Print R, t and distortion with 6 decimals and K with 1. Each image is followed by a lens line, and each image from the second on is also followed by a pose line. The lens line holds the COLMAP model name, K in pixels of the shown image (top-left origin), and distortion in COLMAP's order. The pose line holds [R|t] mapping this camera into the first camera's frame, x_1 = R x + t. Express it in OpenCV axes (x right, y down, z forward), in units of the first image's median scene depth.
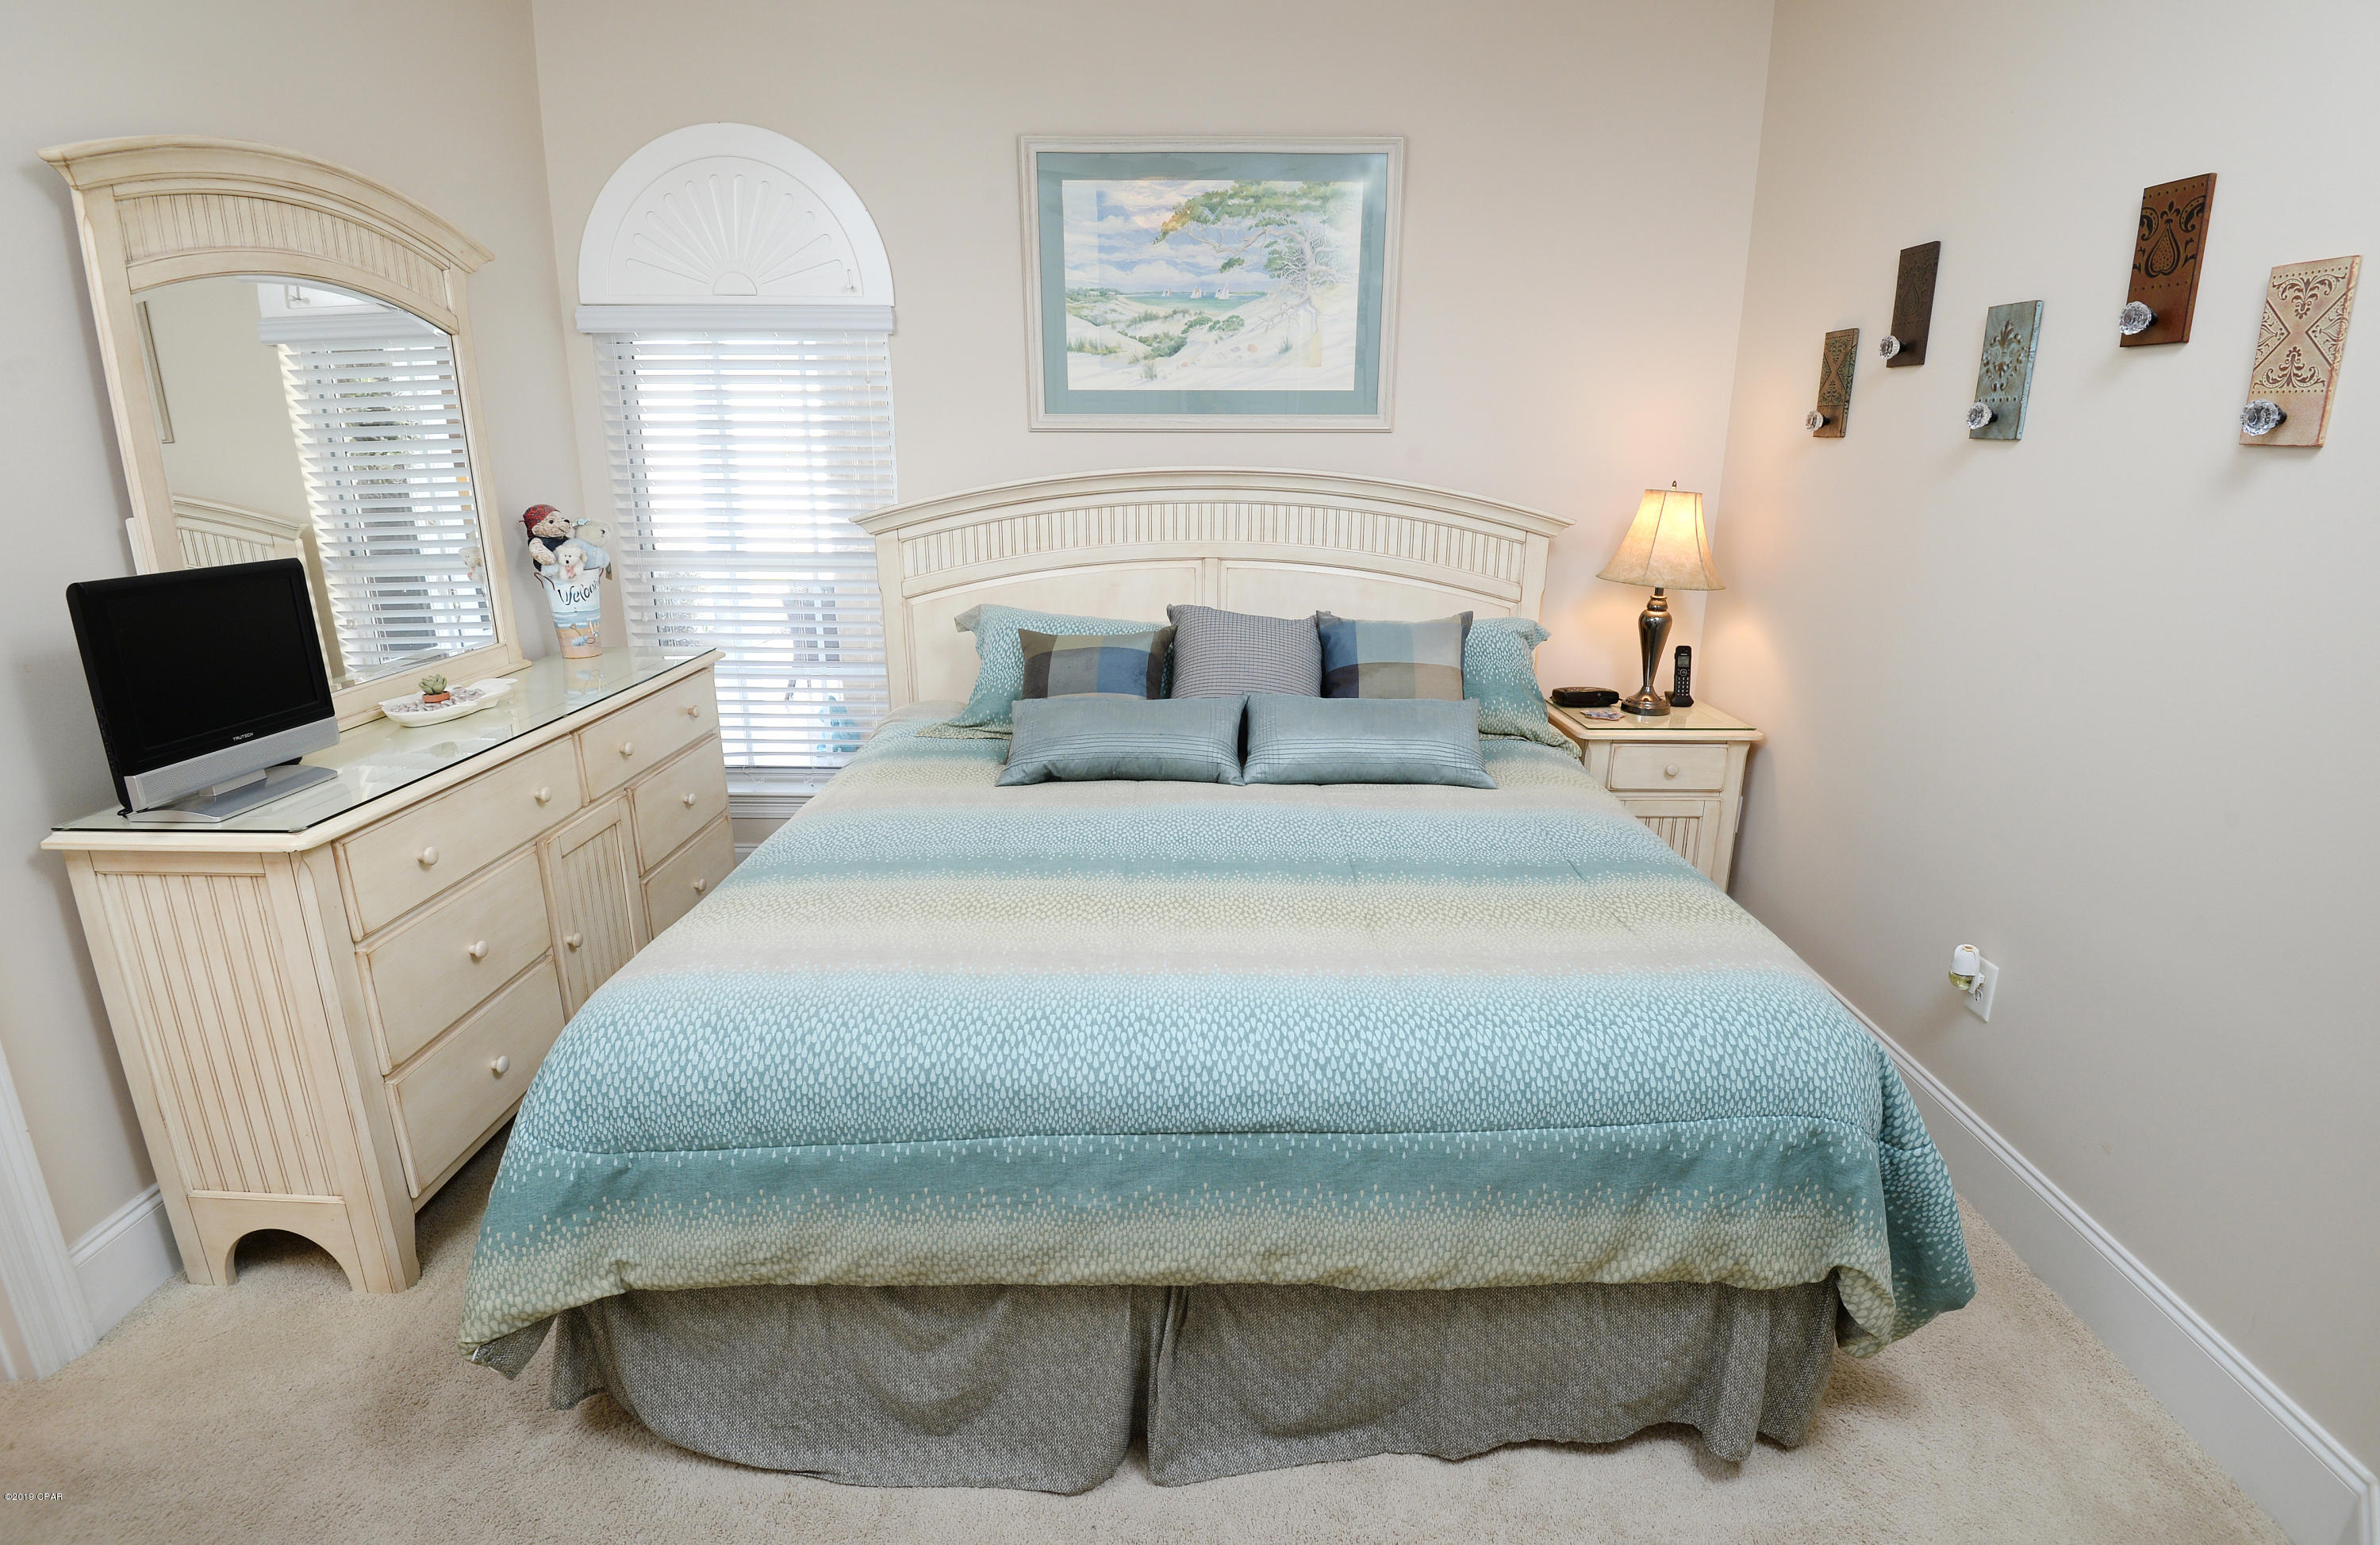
lens RADIAL K [[1123.1, 0, 1194.2], [0, 1123.1, 776.3], [0, 0, 1]] dist [-0.010801, -0.025273]
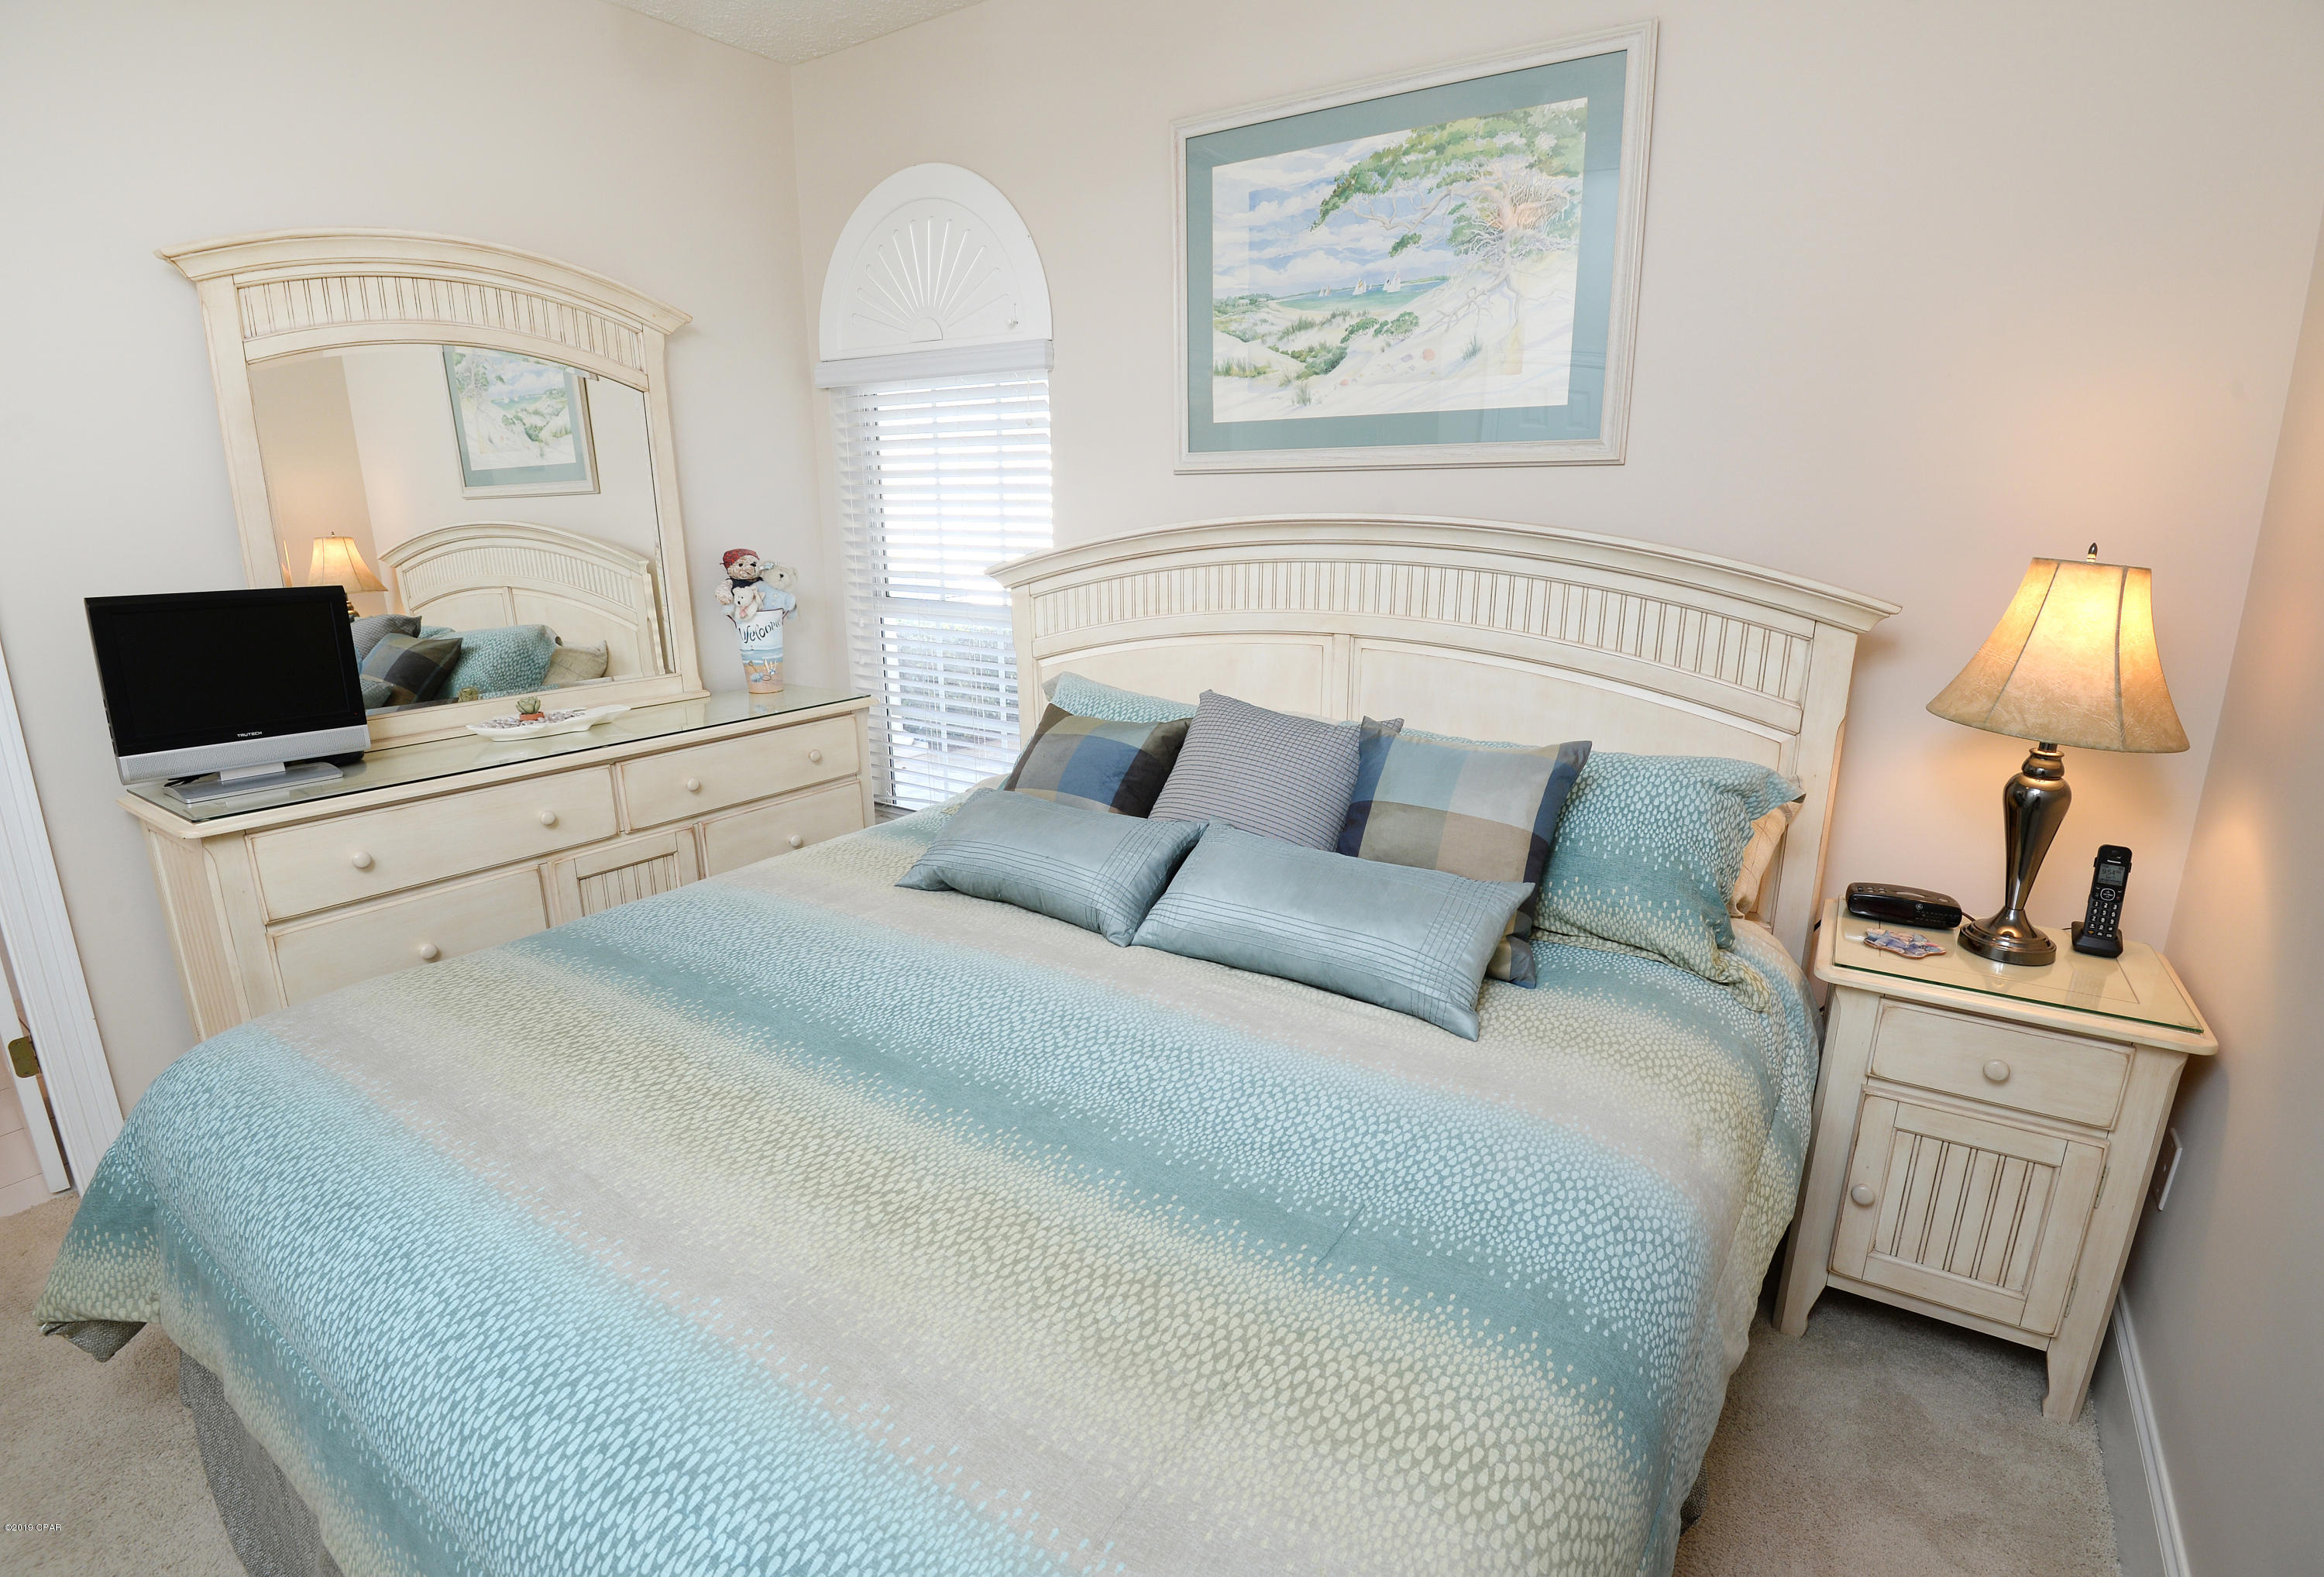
lens RADIAL K [[1100.4, 0, 1160.2], [0, 1100.4, 807.5], [0, 0, 1]] dist [-0.001723, -0.039567]
pose [[0.831480, 0.140620, -0.537463, 0.338893], [-0.153591, 0.987914, 0.020862, -0.077522], [0.533901, 0.065203, 0.843029, 0.322538]]
